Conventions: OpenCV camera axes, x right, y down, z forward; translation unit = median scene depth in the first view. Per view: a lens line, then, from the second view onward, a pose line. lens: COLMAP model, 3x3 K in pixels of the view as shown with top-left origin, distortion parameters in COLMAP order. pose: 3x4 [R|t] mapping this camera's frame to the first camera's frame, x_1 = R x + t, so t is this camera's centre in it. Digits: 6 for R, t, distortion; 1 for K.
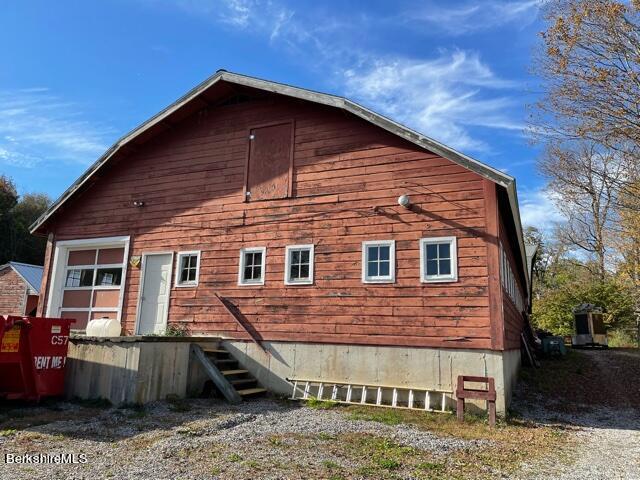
lens RADIAL K [[480.5, 0, 320.0], [0, 480.5, 240.0], [0, 0, 1]] dist [0.117702, -0.148440]
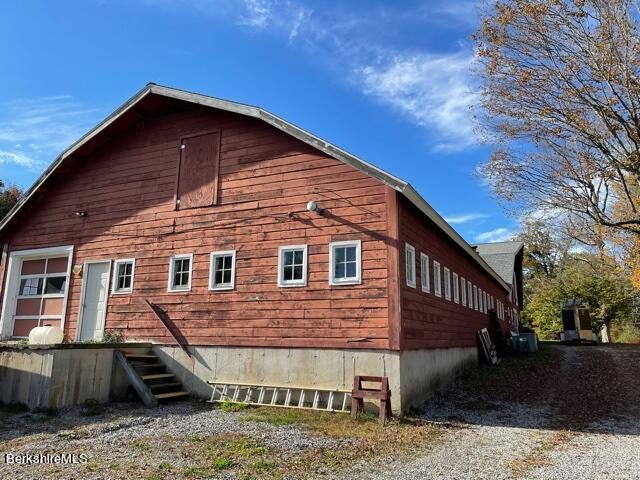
lens RADIAL K [[479.3, 0, 321.6], [0, 479.3, 235.2], [0, 0, 1]] dist [0.108505, -0.136196]
pose [[0.999190, -0.024568, -0.031857, 0.207371], [0.024281, 0.999661, -0.009364, -0.008938], [0.032076, 0.008583, 0.999449, -0.021898]]
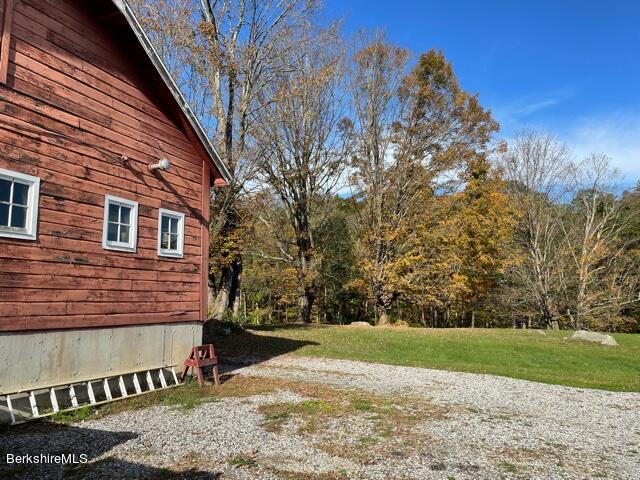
lens RADIAL K [[479.3, 0, 321.6], [0, 479.3, 235.2], [0, 0, 1]] dist [0.108505, -0.136196]
pose [[0.011509, 0.111364, 0.993713, -0.655417], [-0.193359, 0.975270, -0.107057, 0.081239], [-0.981061, -0.190911, 0.032757, 0.607936]]
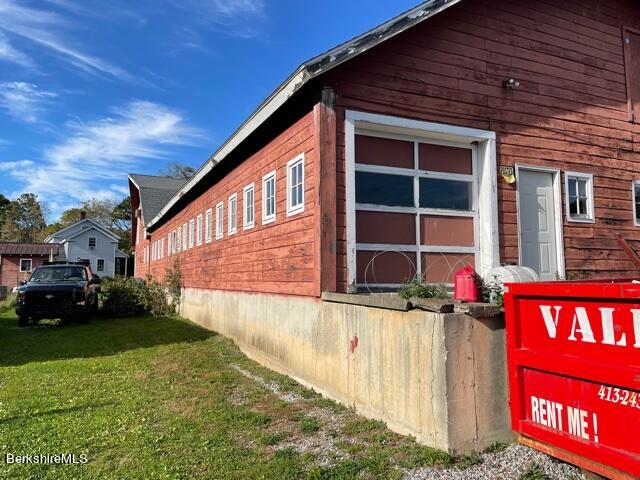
lens RADIAL K [[479.3, 0, 321.6], [0, 479.3, 235.2], [0, 0, 1]] dist [0.108505, -0.136196]
pose [[0.657662, 0.036774, 0.752415, -1.214493], [-0.125129, 0.990265, 0.060972, 0.135187], [-0.742848, -0.134247, 0.655861, 0.911792]]
